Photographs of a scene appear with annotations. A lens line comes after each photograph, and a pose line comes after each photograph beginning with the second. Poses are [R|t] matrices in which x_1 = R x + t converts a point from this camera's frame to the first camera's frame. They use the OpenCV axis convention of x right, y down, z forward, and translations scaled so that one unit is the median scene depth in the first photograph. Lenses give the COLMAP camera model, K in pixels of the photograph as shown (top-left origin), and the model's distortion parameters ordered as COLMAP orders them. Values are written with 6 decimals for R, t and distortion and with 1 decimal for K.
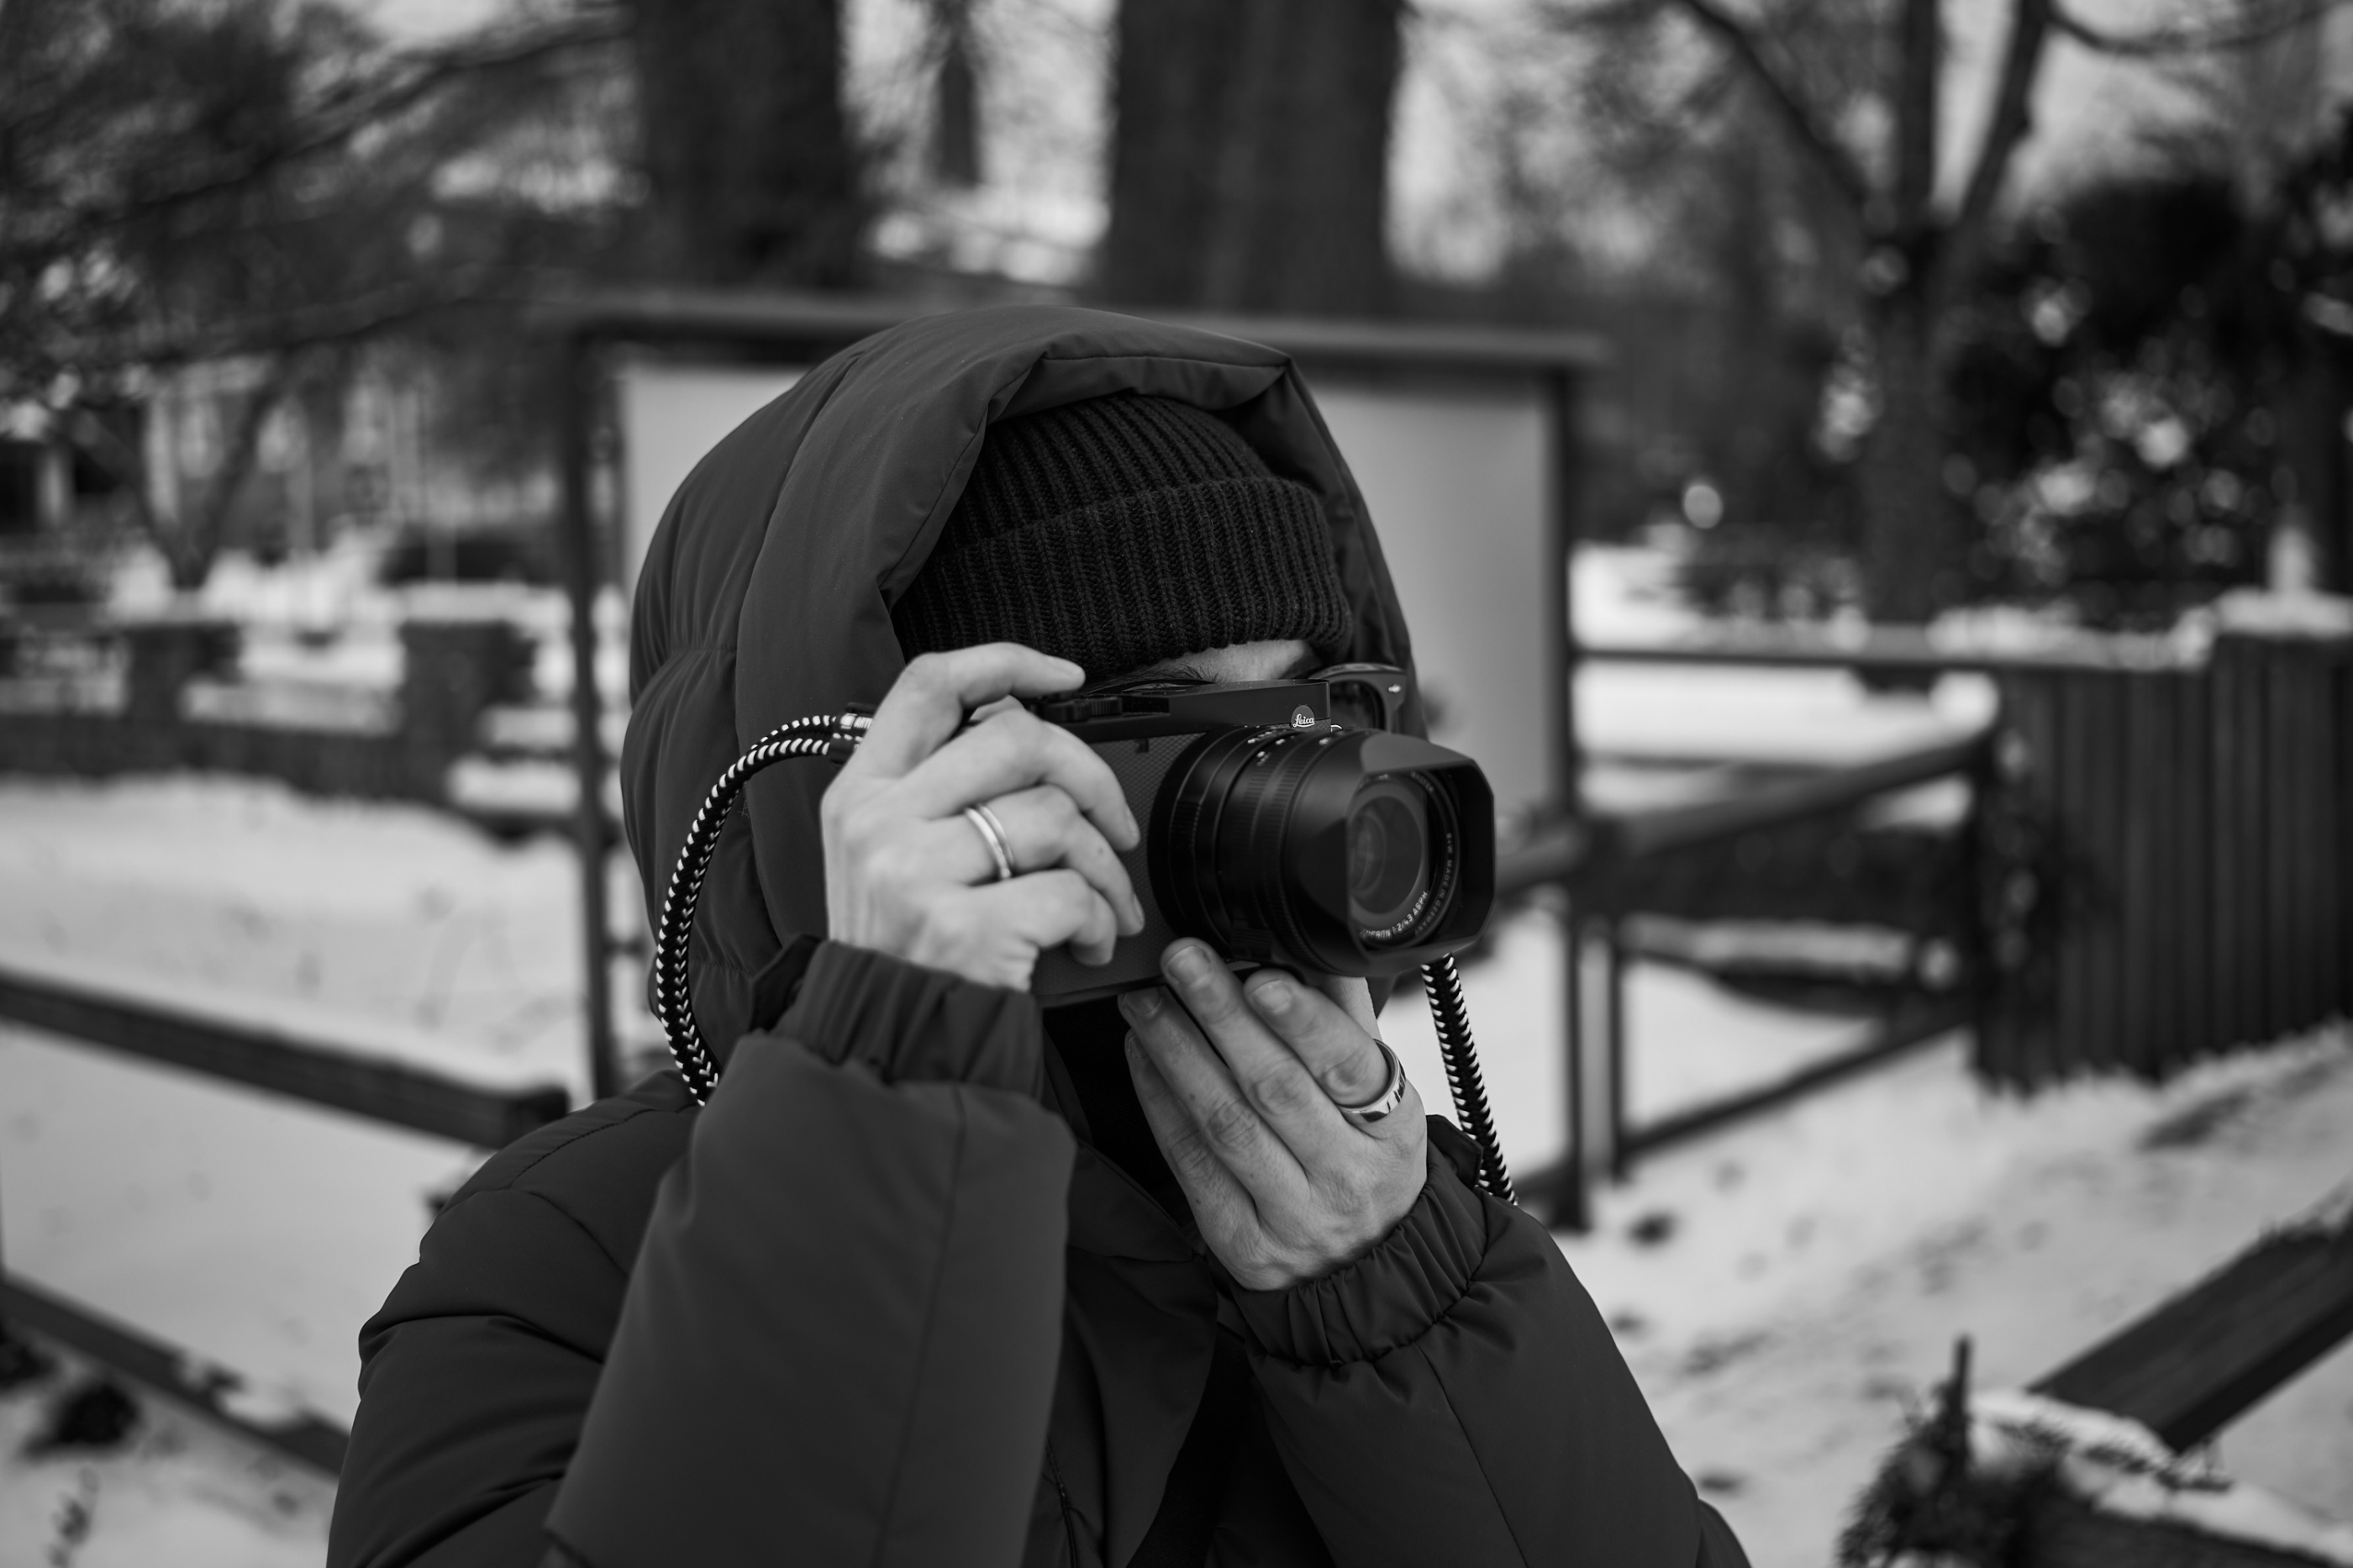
lens RADIAL K [[1851.8, 0, 1176.5], [0, 1851.8, 784.0], [0, 0, 1]] dist [-0.001652, 0.145408]
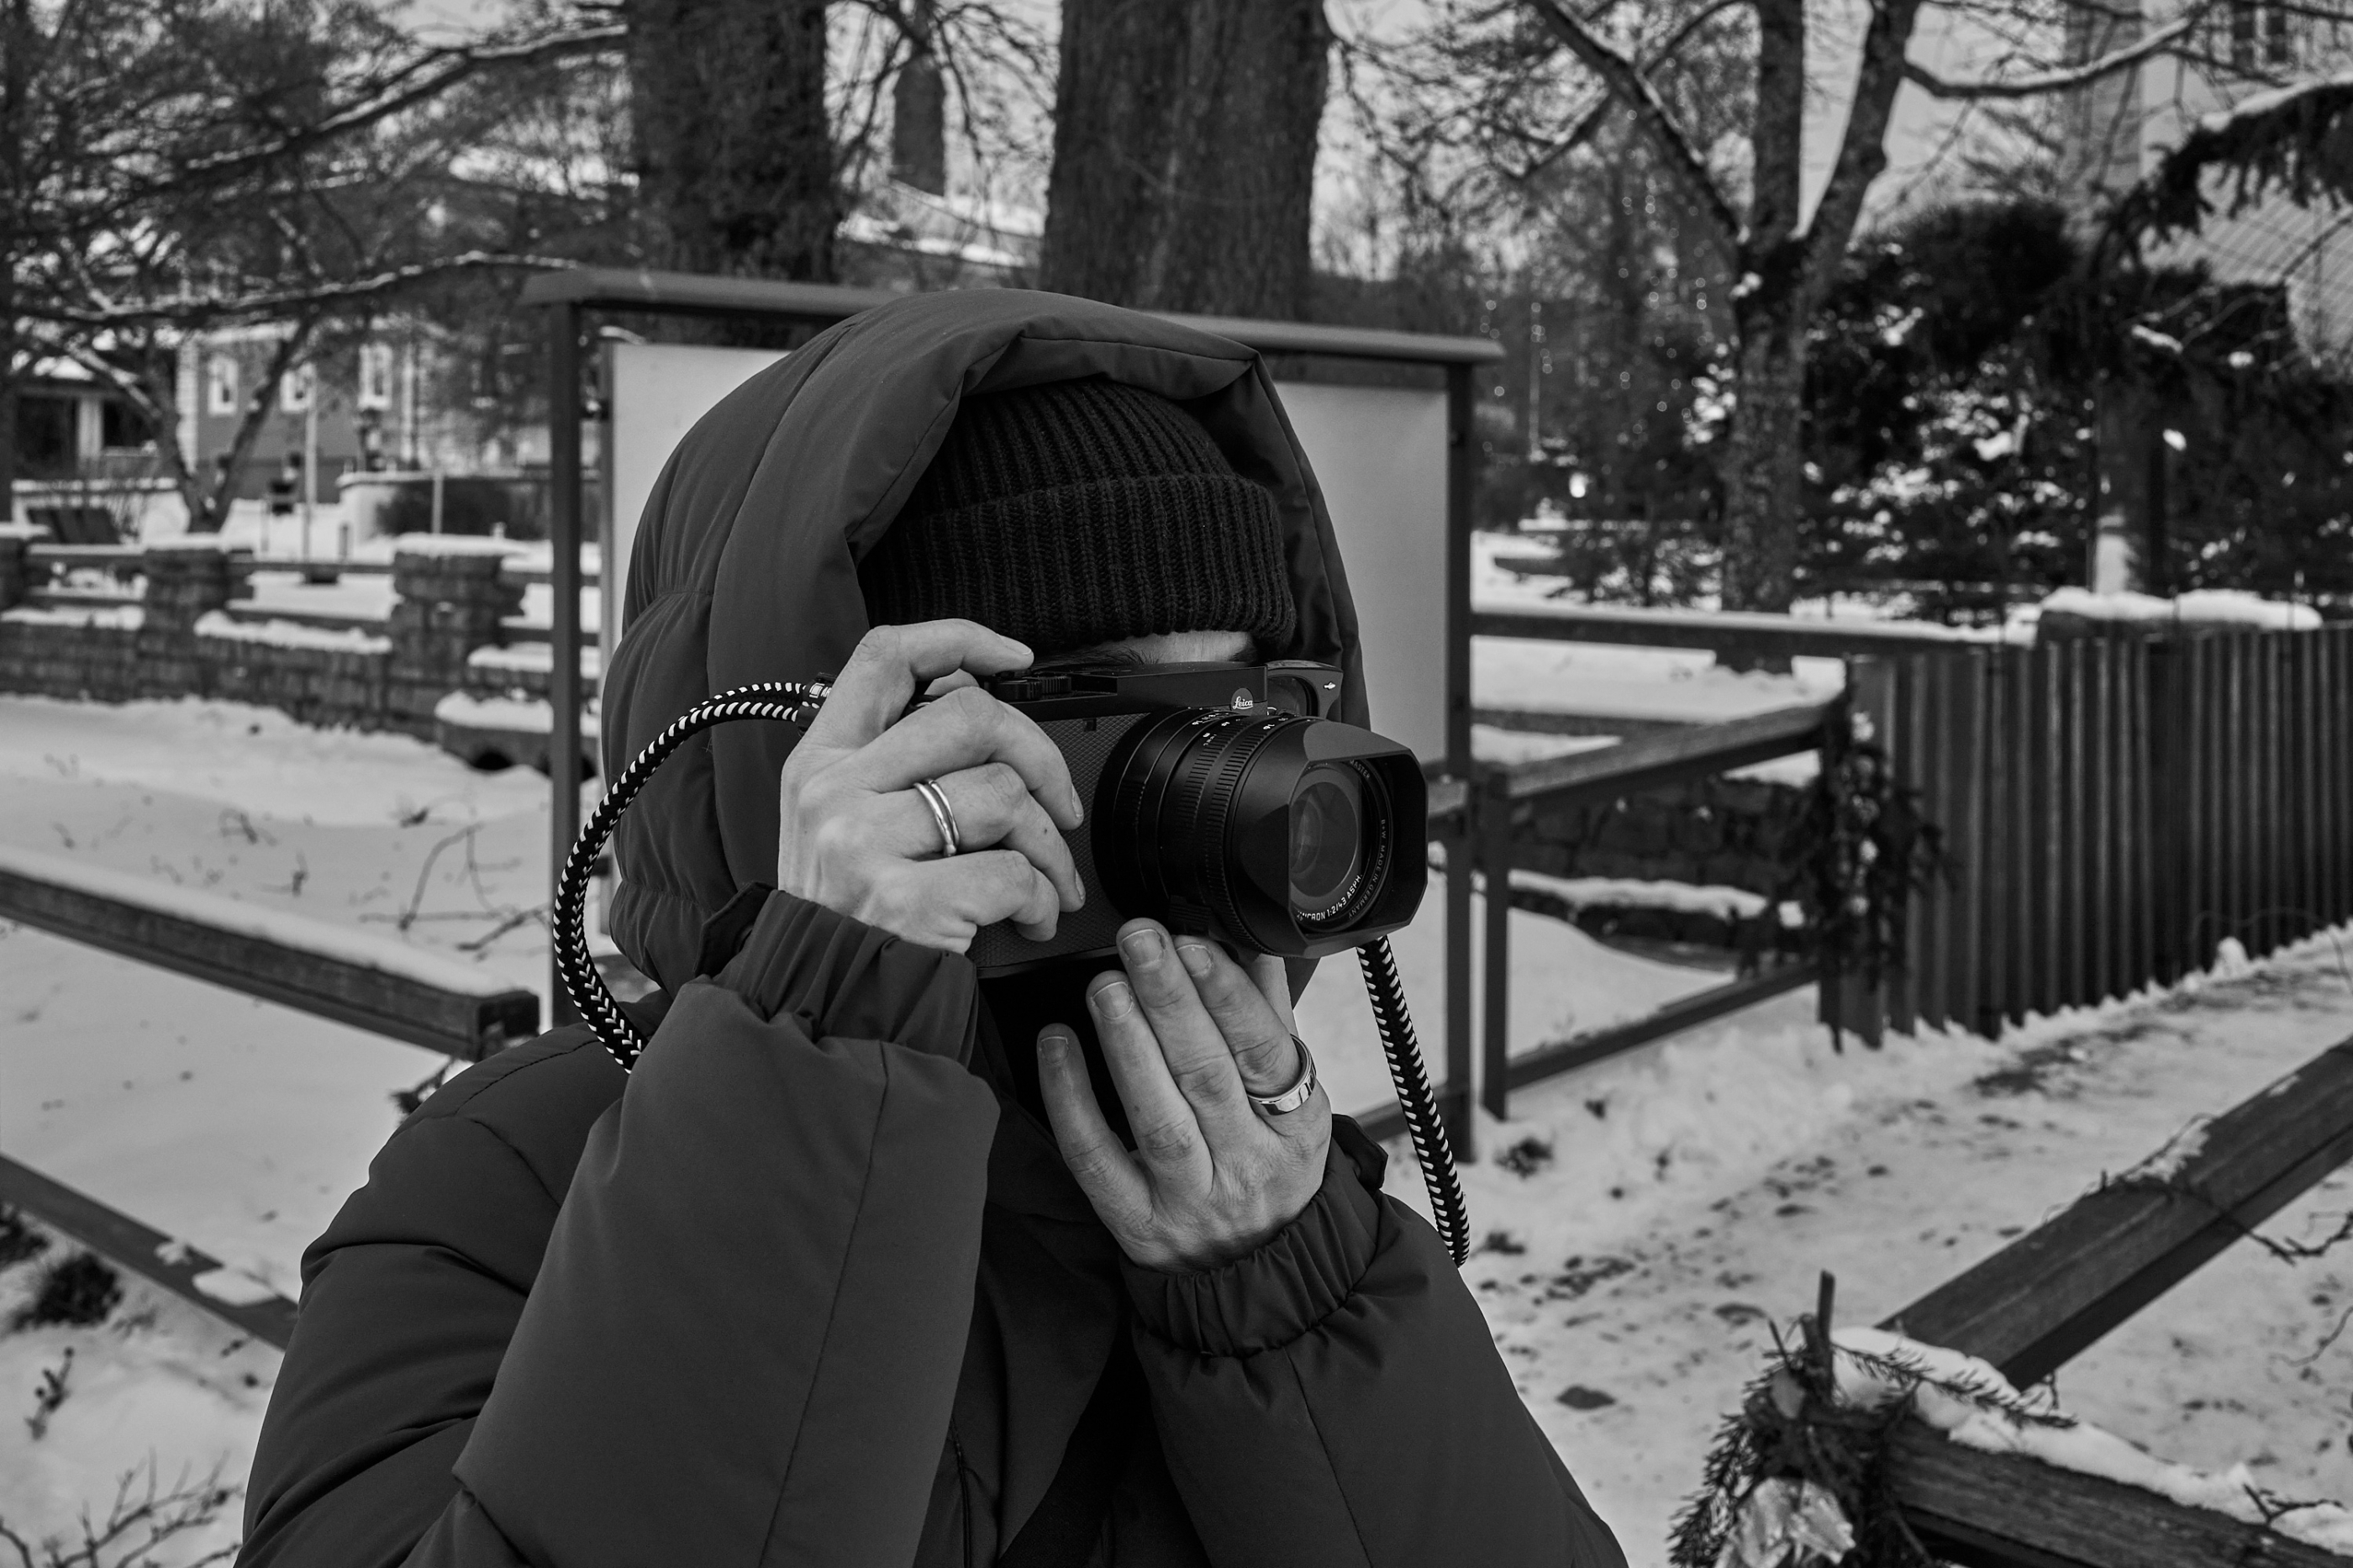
lens RADIAL K [[2244.7, 0, 1176.5], [0, 2244.7, 784.0], [0, 0, 1]] dist [0.150144, 0.000346]
pose [[0.999578, 0.028743, -0.004182, 0.050906], [-0.028870, 0.998992, -0.034368, 0.075623], [0.003190, 0.034475, 0.999400, -0.336551]]
